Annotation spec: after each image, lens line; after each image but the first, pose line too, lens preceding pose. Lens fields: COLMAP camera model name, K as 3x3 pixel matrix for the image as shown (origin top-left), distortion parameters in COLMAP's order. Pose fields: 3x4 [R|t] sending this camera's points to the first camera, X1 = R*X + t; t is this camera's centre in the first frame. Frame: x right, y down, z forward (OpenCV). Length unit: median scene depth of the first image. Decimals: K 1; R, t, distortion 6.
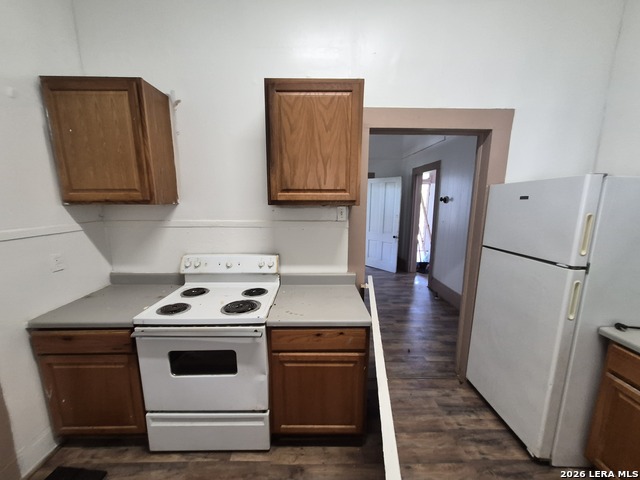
lens RADIAL K [[250.7, 0, 319.8], [0, 250.7, 242.5], [0, 0, 1]] dist [0.002993, 0.000141]
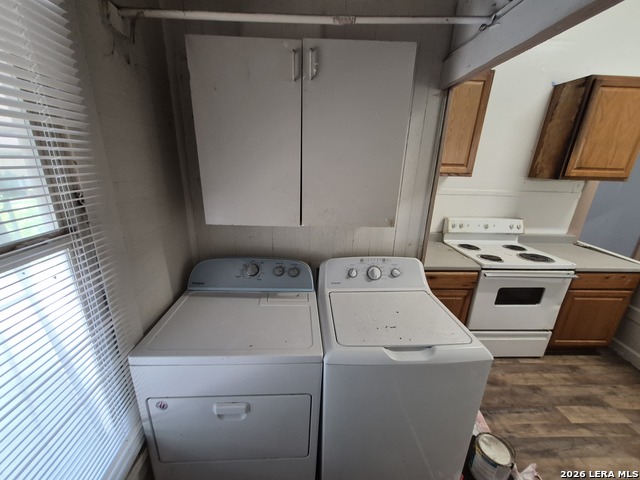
lens RADIAL K [[250.7, 0, 316.1], [0, 250.7, 239.4], [0, 0, 1]] dist [0.002993, 0.000141]
pose [[0.999080, 0.018210, 0.038816, -1.631843], [-0.023281, 0.990641, 0.134492, 0.008321], [-0.036004, -0.135272, 0.990154, -0.284191]]
